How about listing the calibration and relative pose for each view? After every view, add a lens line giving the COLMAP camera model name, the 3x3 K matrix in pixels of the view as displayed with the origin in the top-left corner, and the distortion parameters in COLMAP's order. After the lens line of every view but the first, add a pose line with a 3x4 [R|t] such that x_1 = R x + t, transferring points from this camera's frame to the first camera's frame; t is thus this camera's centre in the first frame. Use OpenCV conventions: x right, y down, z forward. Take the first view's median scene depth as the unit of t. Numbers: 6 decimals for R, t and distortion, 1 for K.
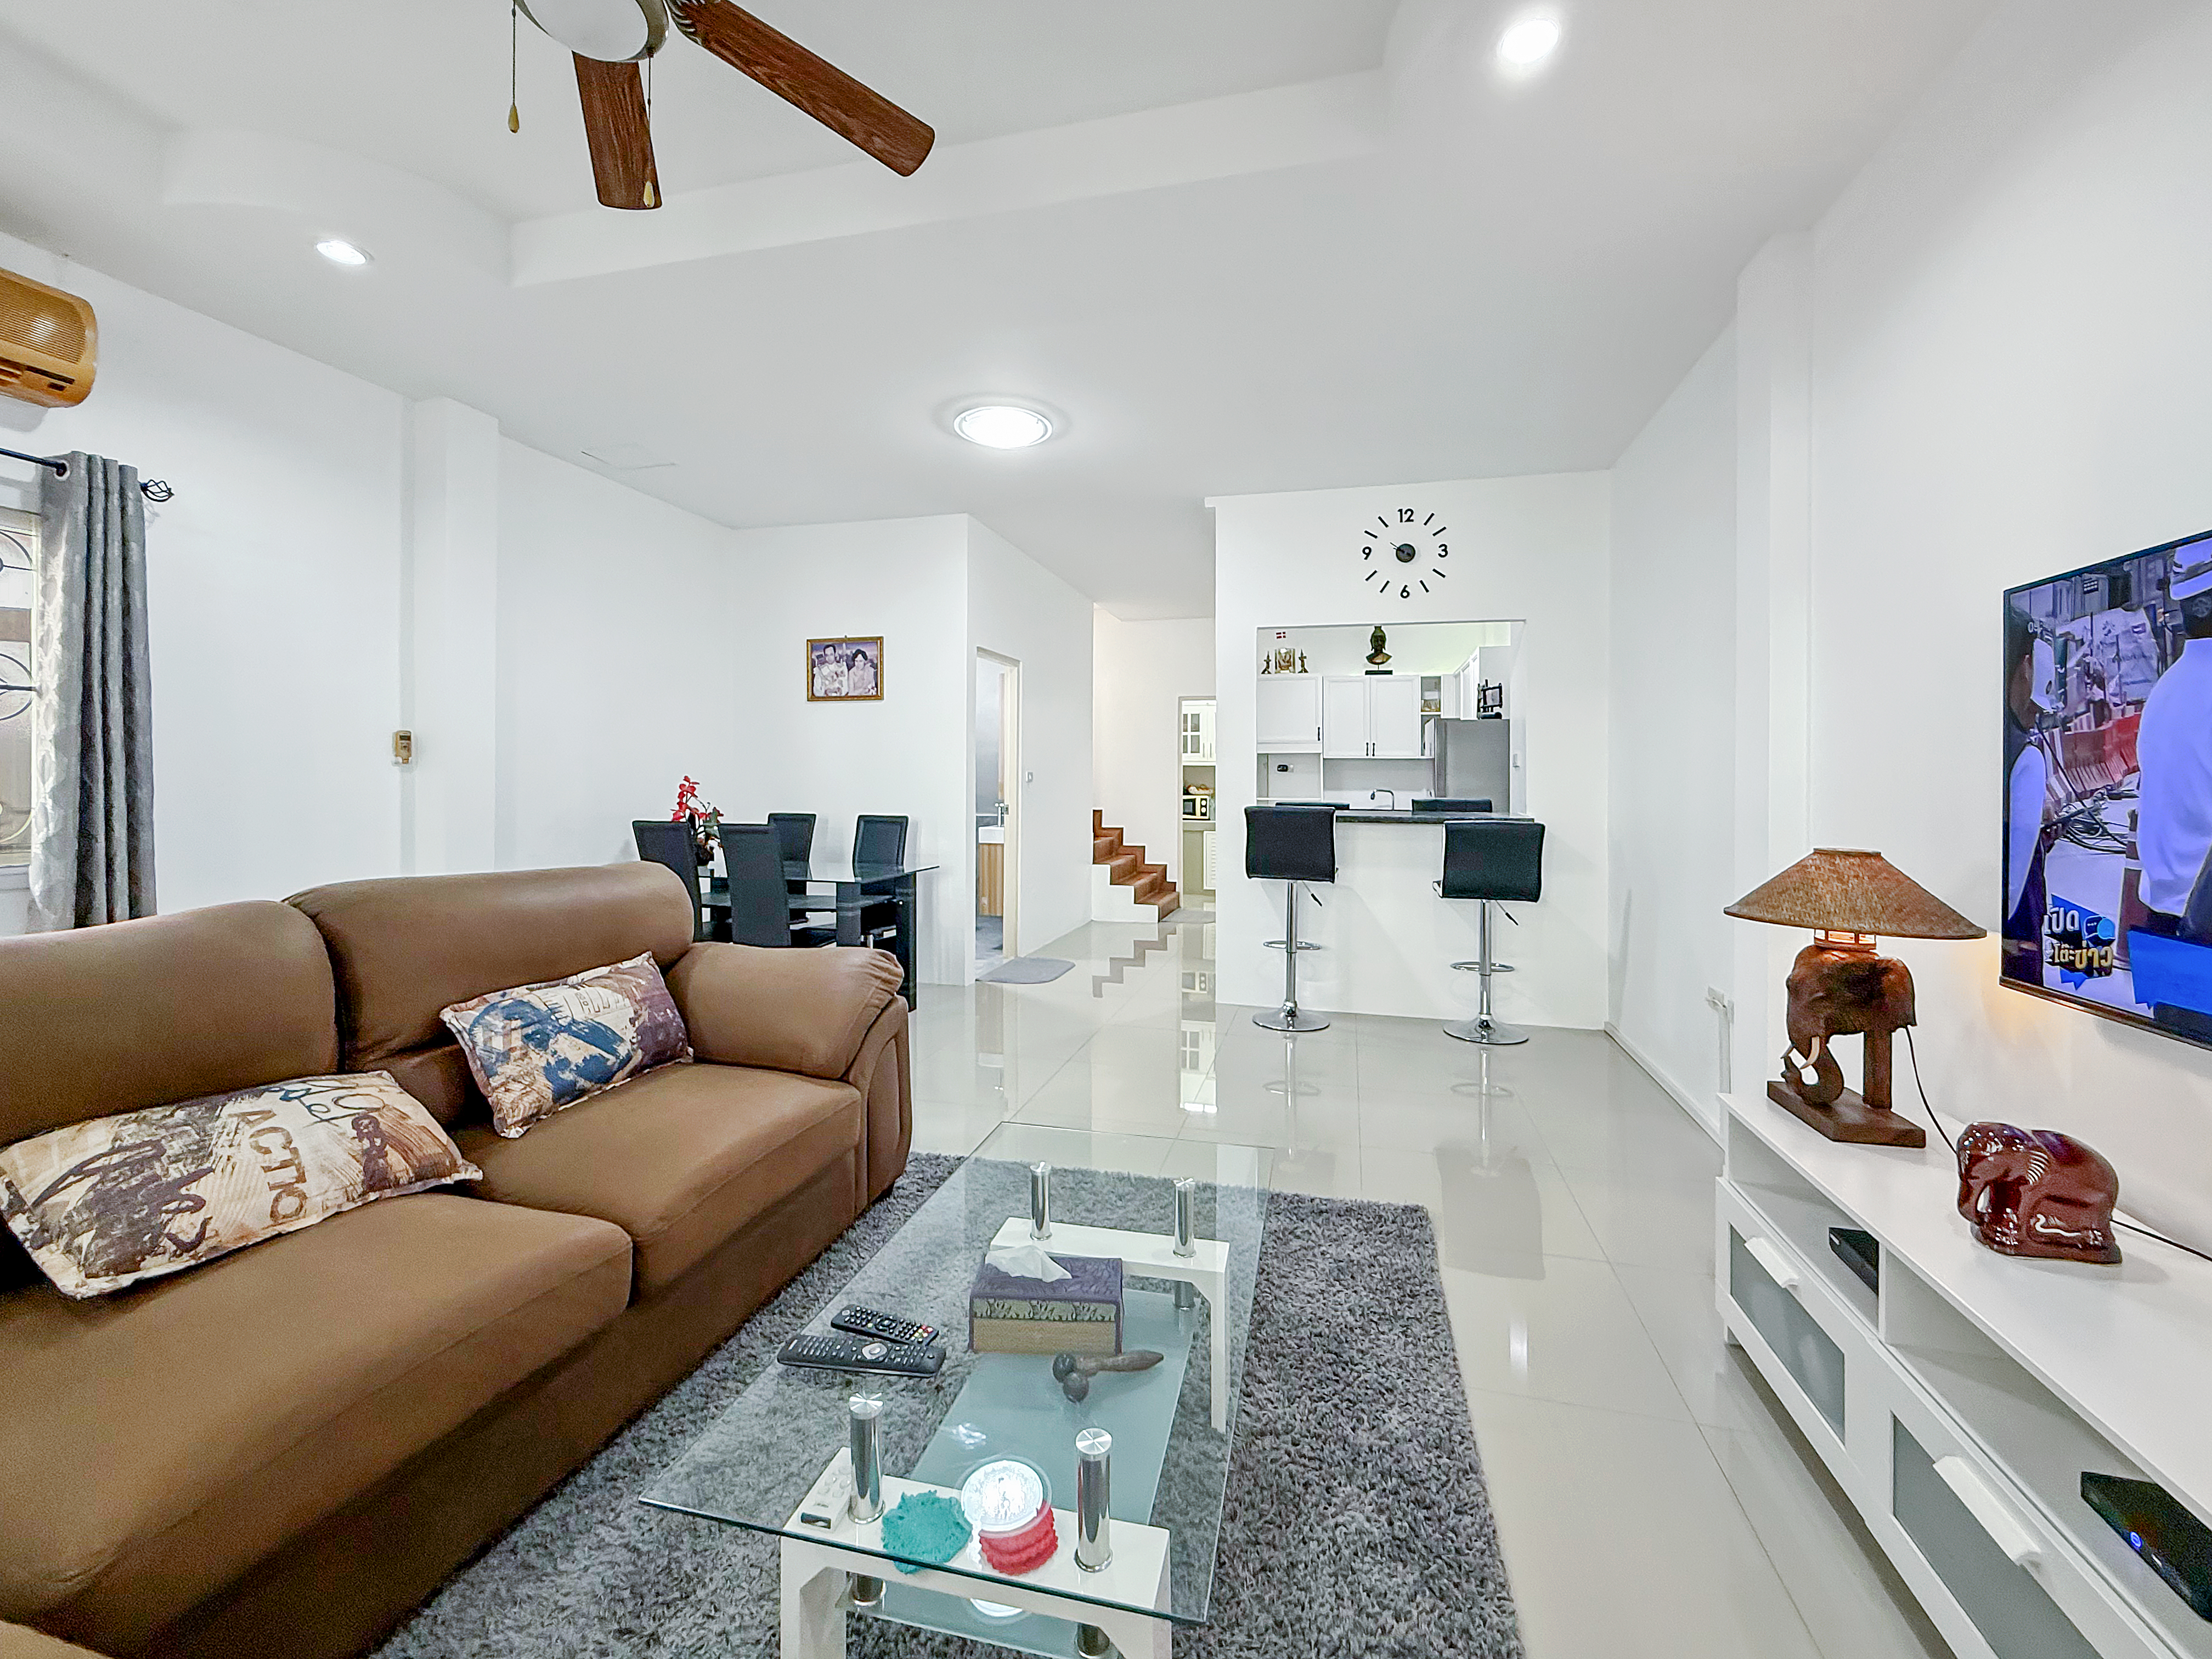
lens RADIAL K [[908.4, 0, 1110.0], [0, 908.4, 789.6], [0, 0, 1]] dist [-0.000416, -0.000042]
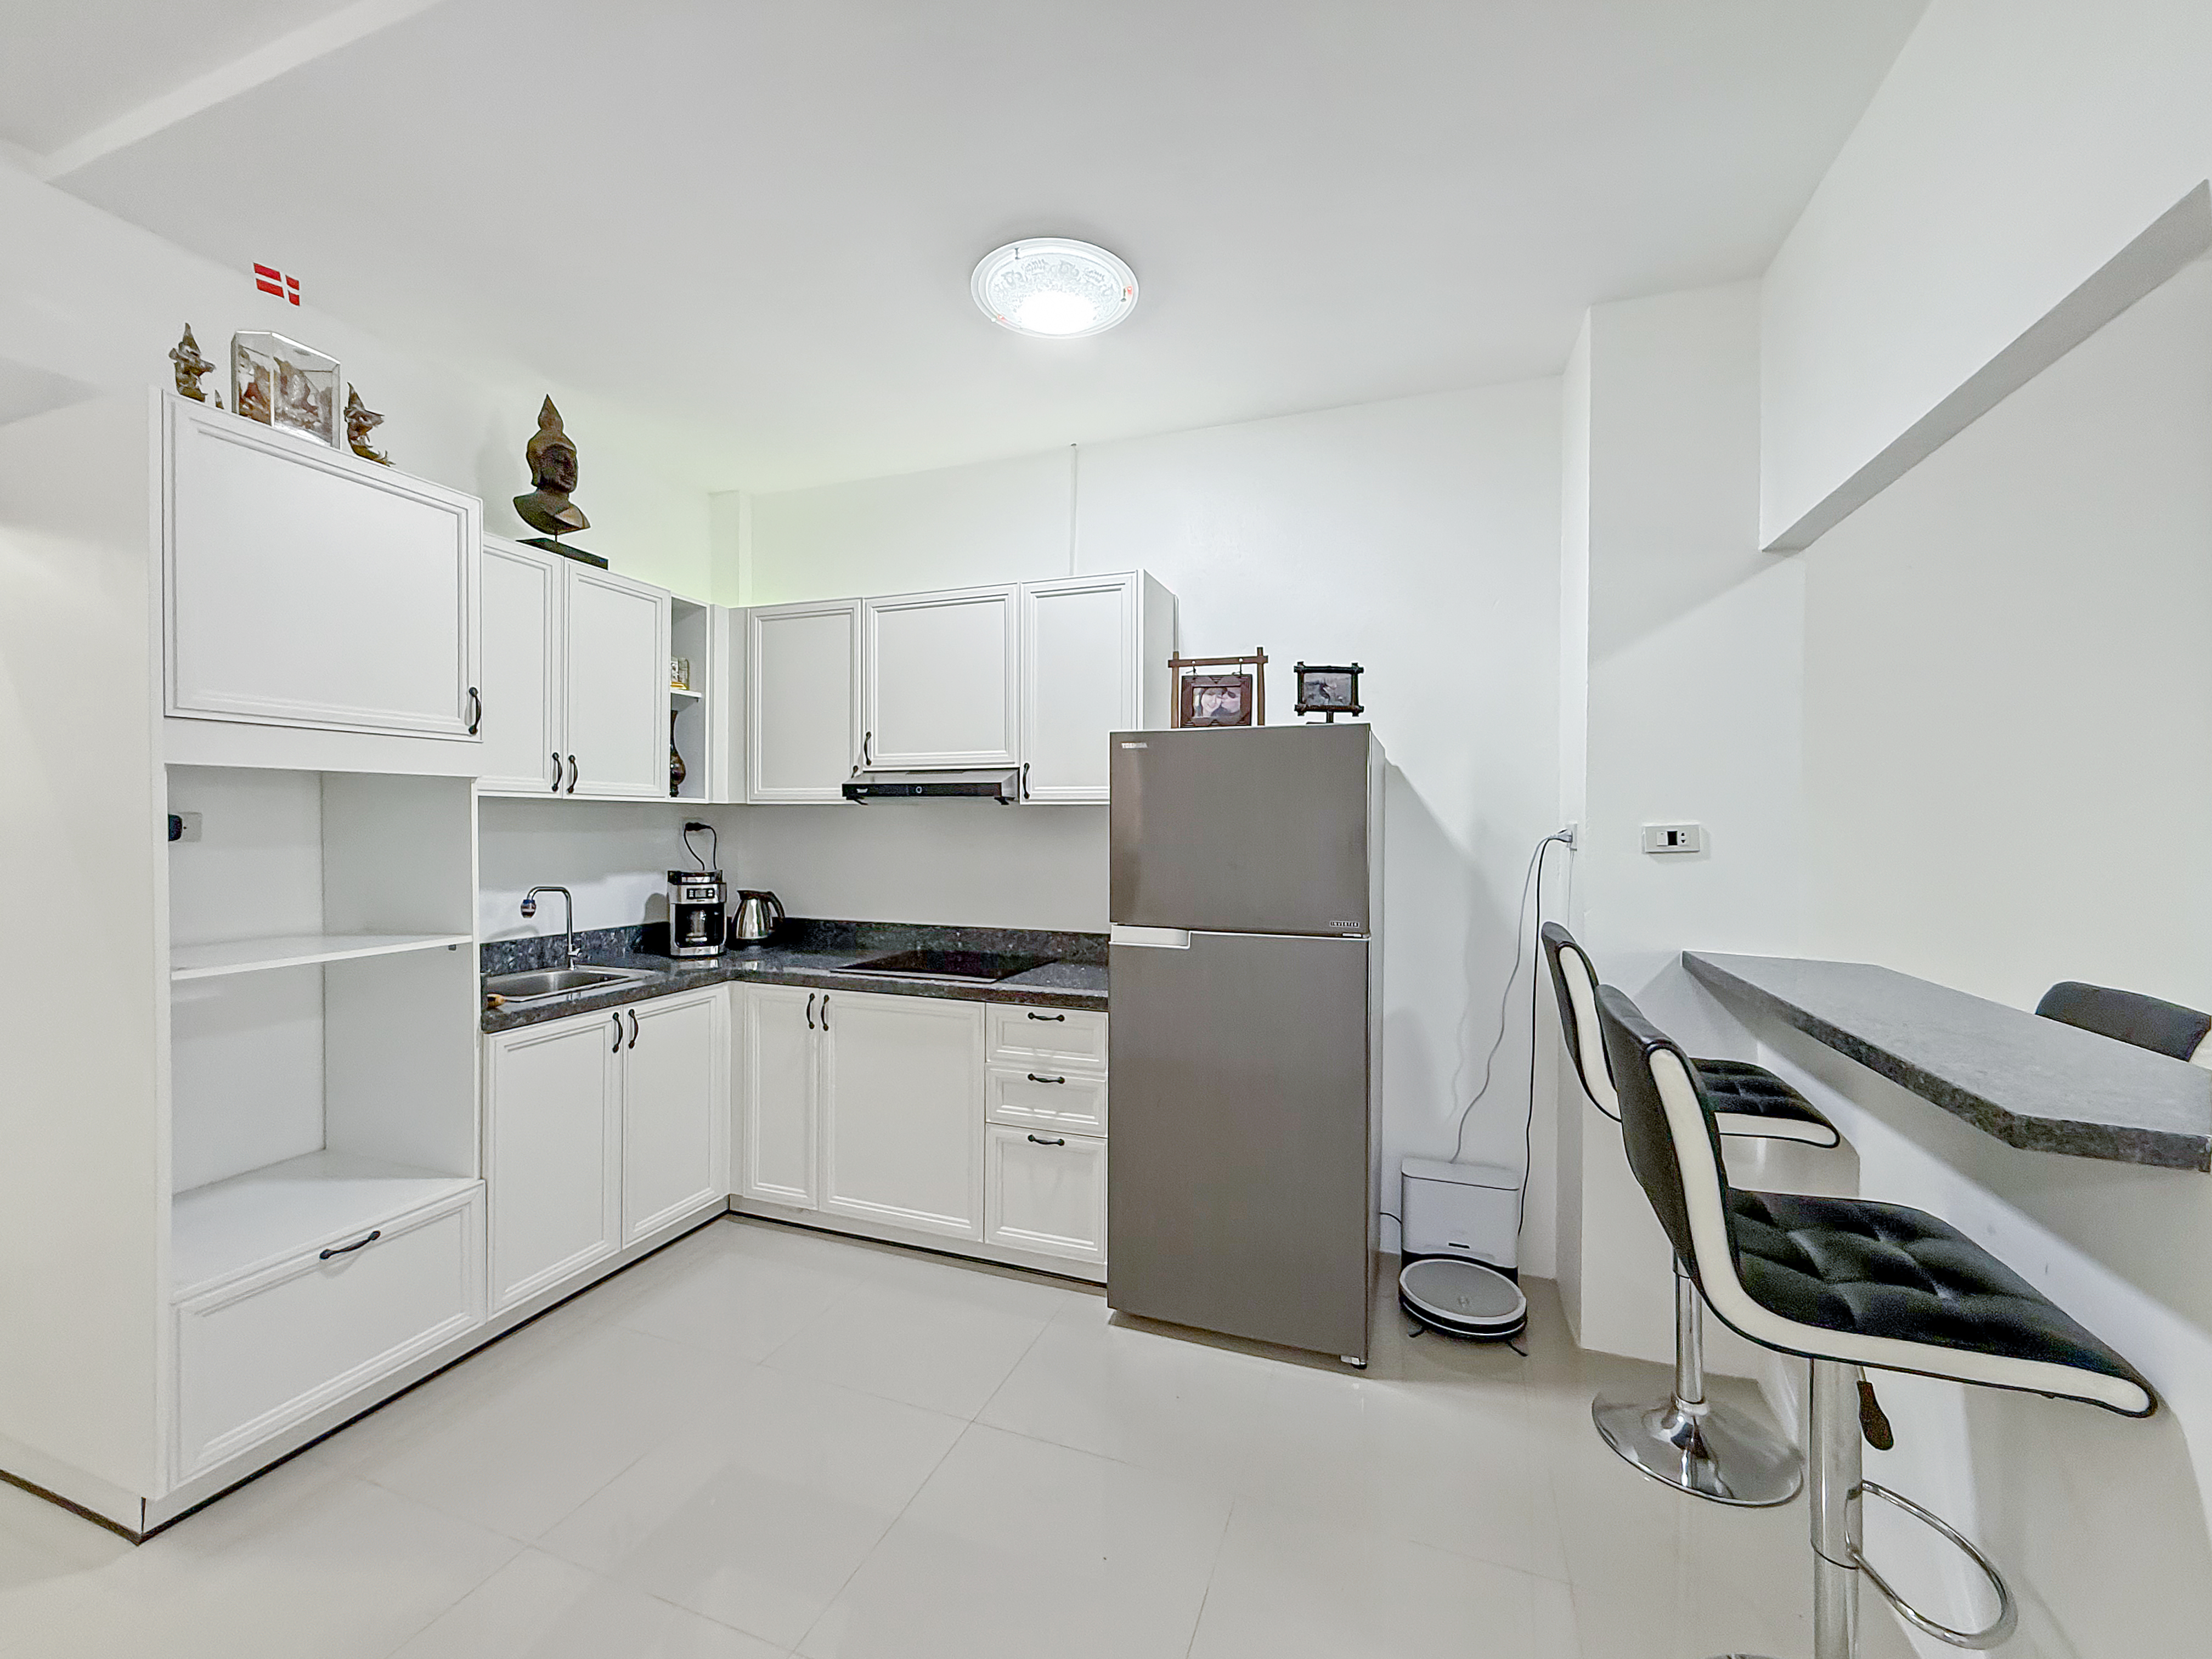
lens RADIAL K [[877.4, 0, 1106.0], [0, 877.4, 829.5], [0, 0, 1]] dist [0.000575, 0.000015]
pose [[0.105221, -0.016370, 0.994314, -0.033212], [0.005188, 0.999860, 0.015912, -0.040331], [-0.994435, 0.003484, 0.105291, 1.135666]]
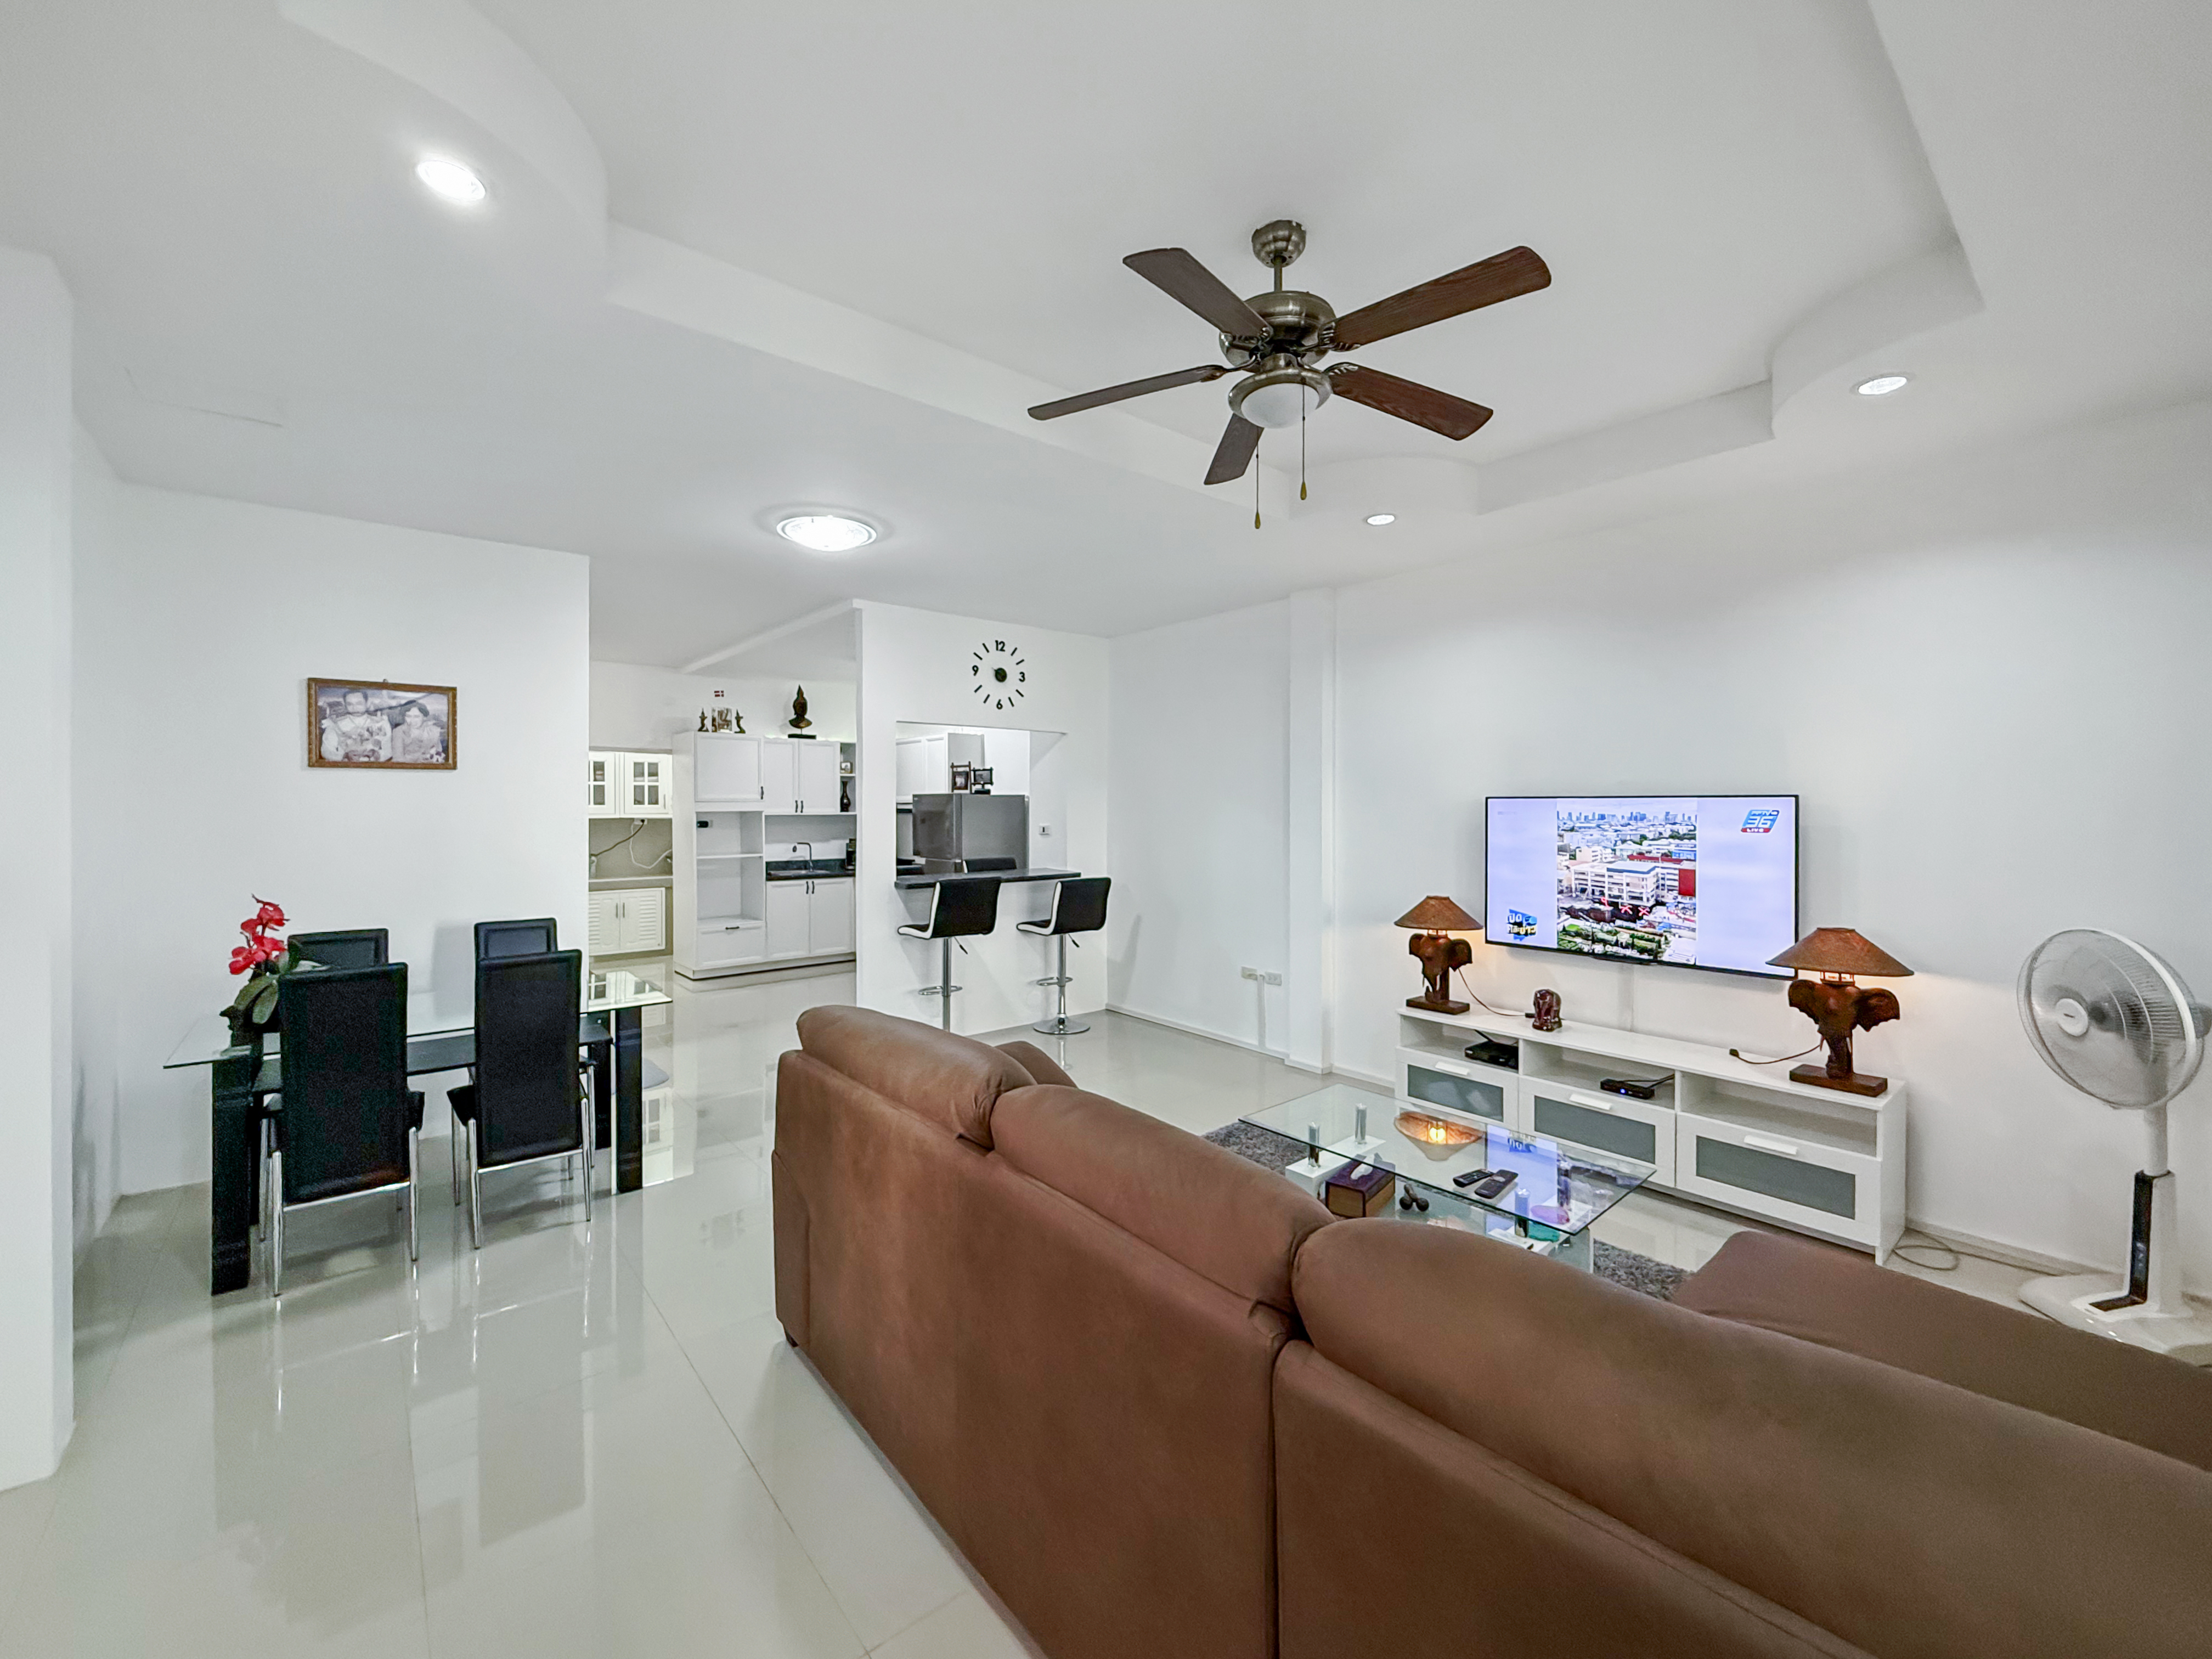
lens RADIAL K [[889.3, 0, 1106.0], [0, 889.3, 829.5], [0, 0, 1]] dist [-0.000505, -0.000015]
pose [[0.591898, -0.028166, 0.805520, -0.532503], [0.011930, 0.999586, 0.026185, -0.060670], [-0.805924, -0.005889, 0.591989, 0.105087]]
